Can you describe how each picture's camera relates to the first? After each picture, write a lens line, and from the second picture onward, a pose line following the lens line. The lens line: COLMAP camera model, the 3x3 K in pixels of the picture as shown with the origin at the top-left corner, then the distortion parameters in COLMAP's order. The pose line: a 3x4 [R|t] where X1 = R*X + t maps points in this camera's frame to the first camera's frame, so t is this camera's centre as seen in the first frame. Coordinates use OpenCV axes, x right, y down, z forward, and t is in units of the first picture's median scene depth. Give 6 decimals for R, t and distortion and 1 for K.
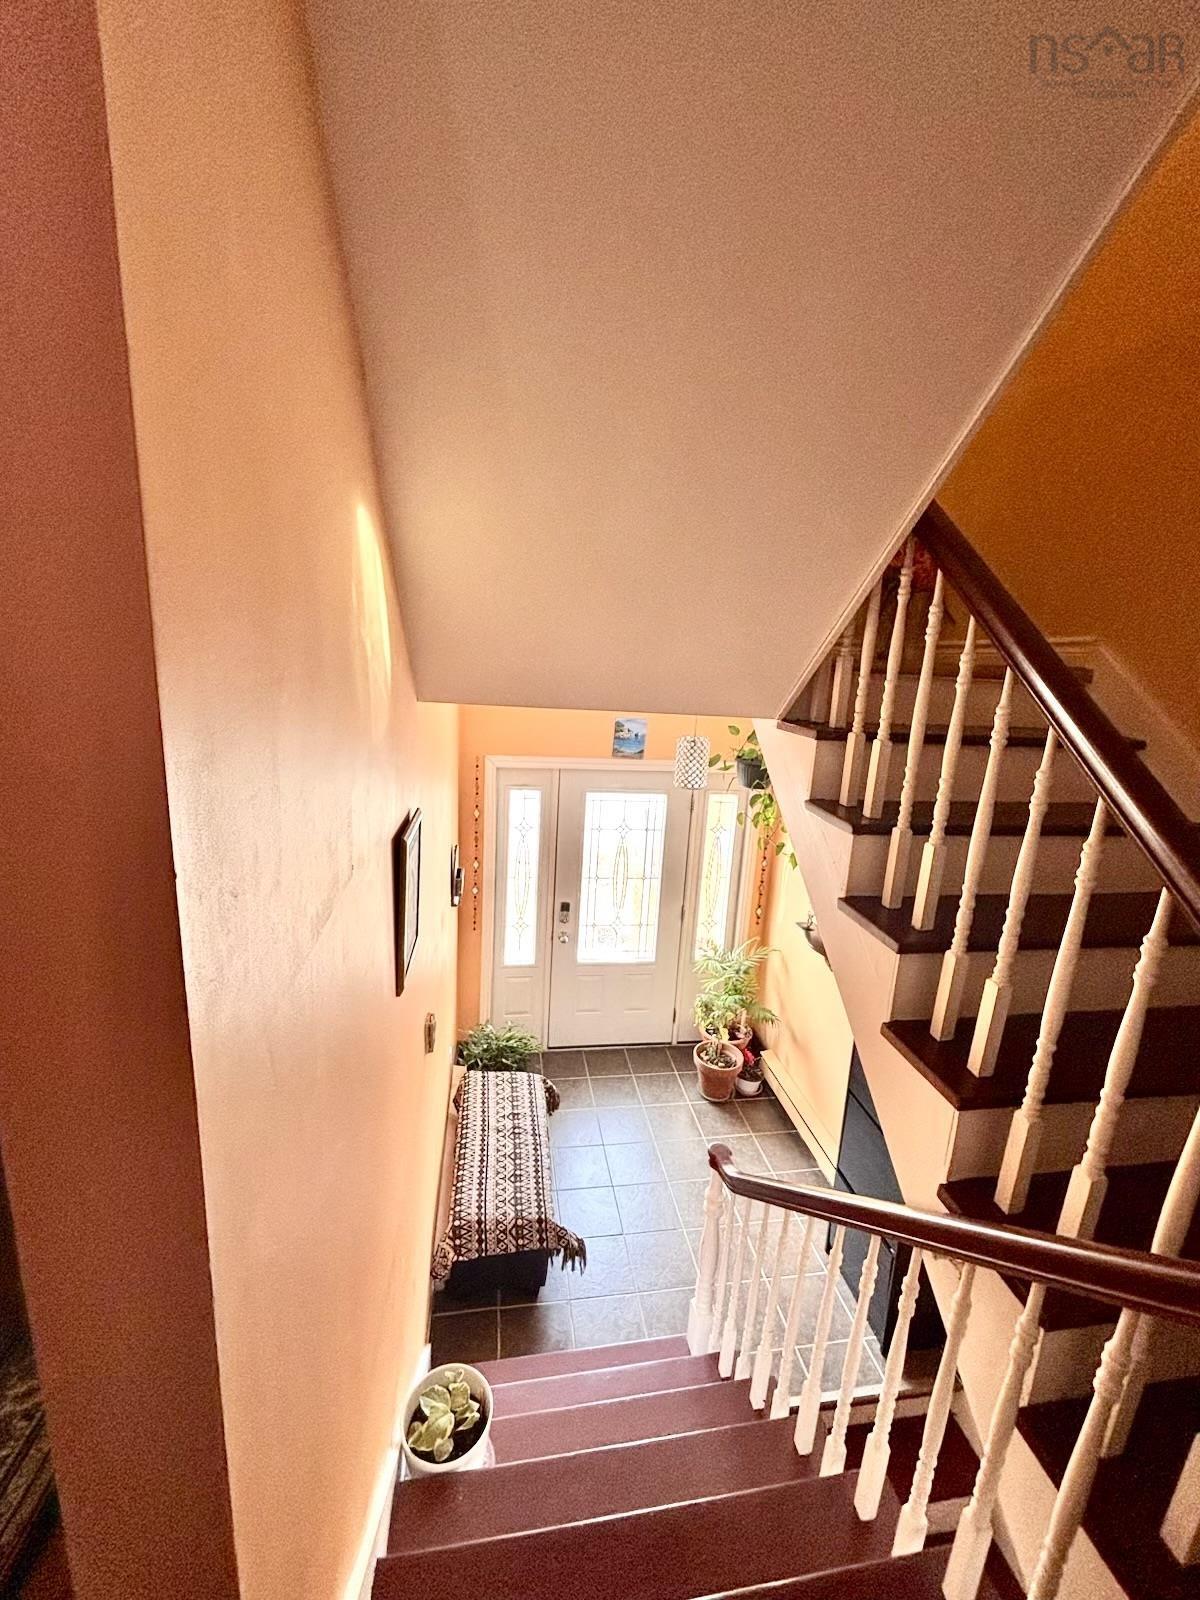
lens RADIAL K [[641.9, 0, 604.6], [0, 641.9, 802.4], [0, 0, 1]] dist [0.002649, 0.000218]
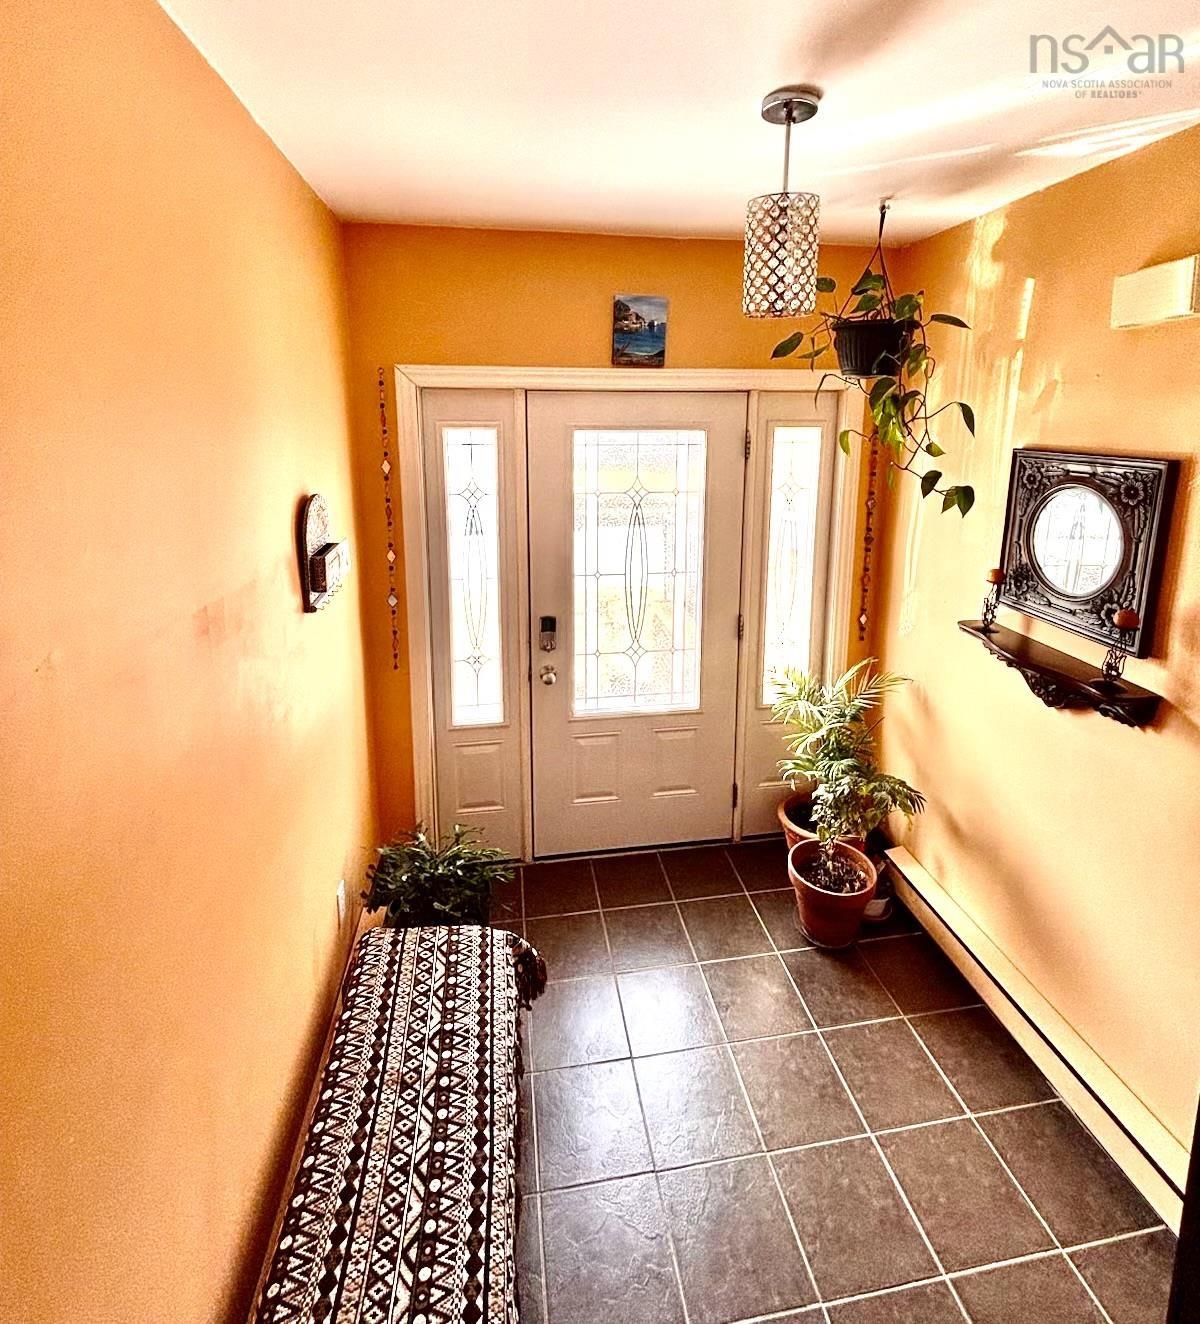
lens RADIAL K [[661.7, 0, 607.6], [0, 661.7, 542.3], [0, 0, 1]] dist [0.031016, 0.000956]
pose [[0.998678, -0.051007, -0.006344, 0.002734], [0.050813, 0.998324, -0.027697, 0.108372], [0.007746, 0.027338, 0.999596, 0.381469]]
